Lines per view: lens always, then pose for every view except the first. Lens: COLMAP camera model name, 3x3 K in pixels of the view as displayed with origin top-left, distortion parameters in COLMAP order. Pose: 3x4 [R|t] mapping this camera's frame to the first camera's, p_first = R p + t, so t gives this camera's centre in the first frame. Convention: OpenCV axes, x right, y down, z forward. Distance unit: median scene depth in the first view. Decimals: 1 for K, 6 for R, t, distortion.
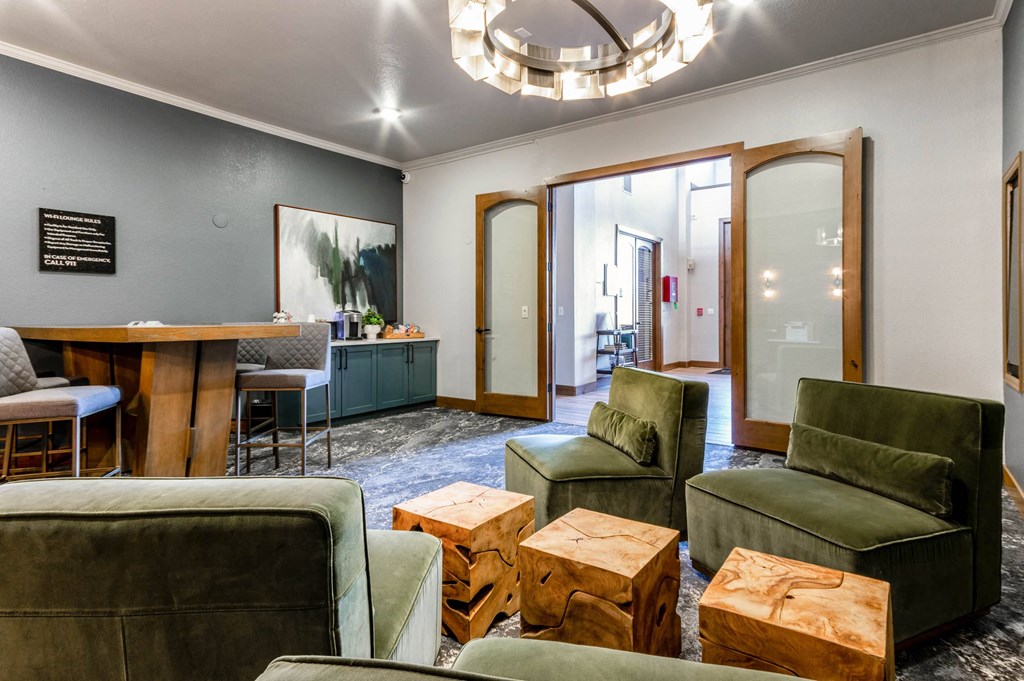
lens RADIAL K [[546.9, 0, 510.9], [0, 546.9, 315.9], [0, 0, 1]] dist [0.025951, 0.000078]
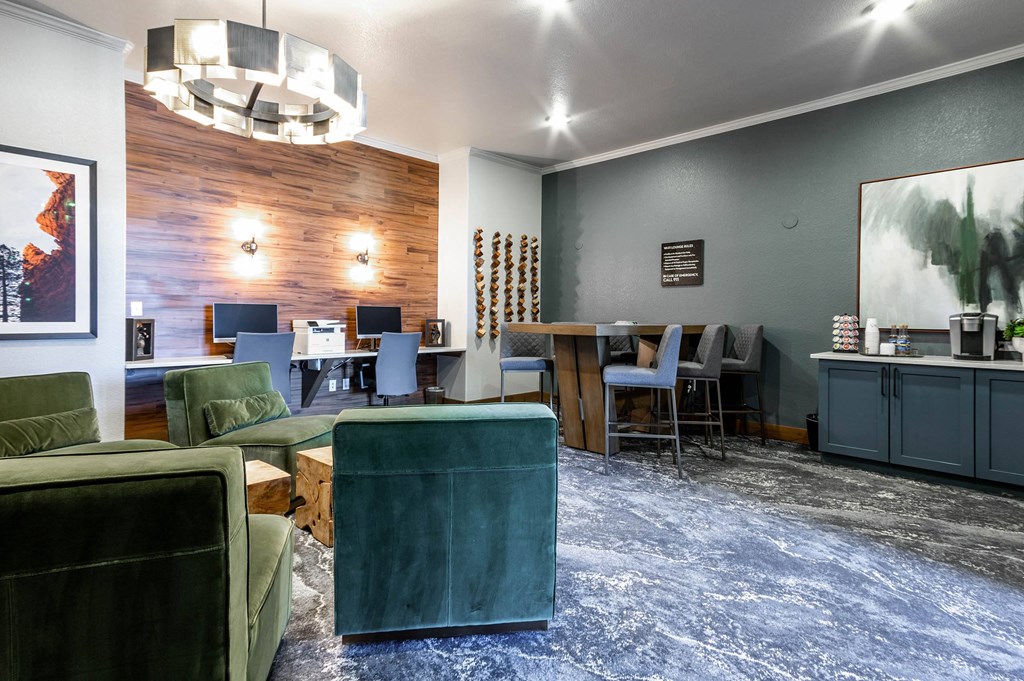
lens RADIAL K [[546.9, 0, 510.9], [0, 546.9, 315.9], [0, 0, 1]] dist [0.025951, 0.000078]
pose [[-0.152276, -0.000718, -0.988338, 0.460953], [-0.010655, 0.999943, 0.000915, -0.001375], [0.988281, 0.010670, -0.152275, 0.609309]]
